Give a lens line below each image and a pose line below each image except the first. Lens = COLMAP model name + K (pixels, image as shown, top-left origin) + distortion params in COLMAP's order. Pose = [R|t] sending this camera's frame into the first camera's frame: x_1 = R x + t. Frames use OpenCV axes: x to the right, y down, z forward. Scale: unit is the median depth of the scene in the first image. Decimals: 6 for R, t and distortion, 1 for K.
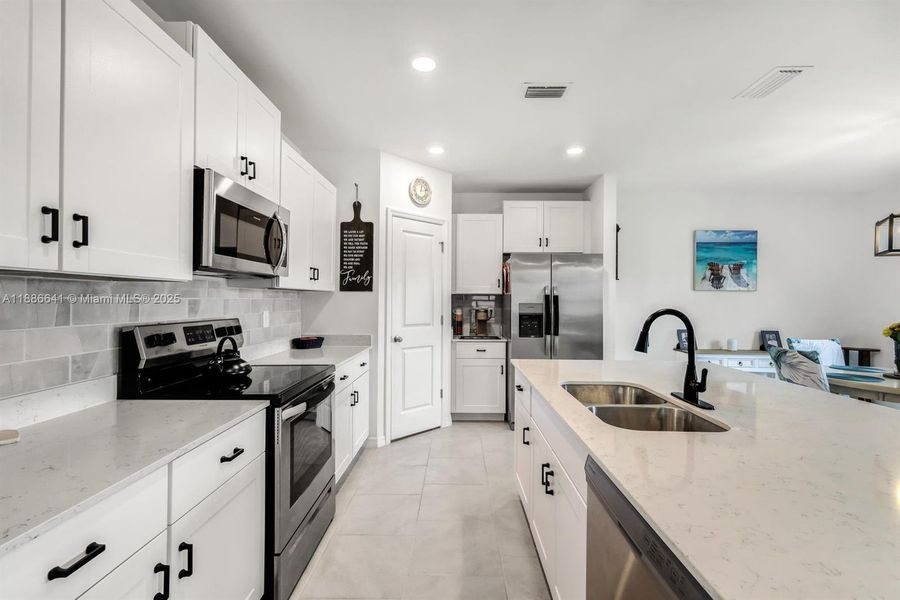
lens RADIAL K [[389.0, 0, 448.5], [0, 389.0, 300.1], [0, 0, 1]] dist [0.001228, 0.000020]
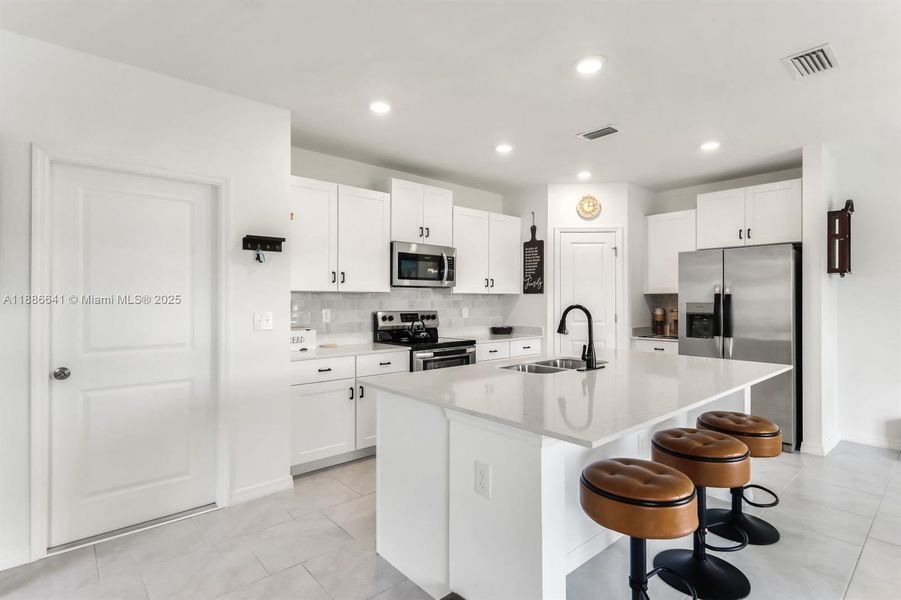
lens RADIAL K [[453.2, 0, 457.2], [0, 453.2, 298.4], [0, 0, 1]] dist [0.002368, 0.000048]
pose [[0.680798, -0.008724, -0.732420, 0.714431], [0.003548, 0.999957, -0.008614, 0.005729], [0.732463, 0.003266, 0.680799, -0.236482]]
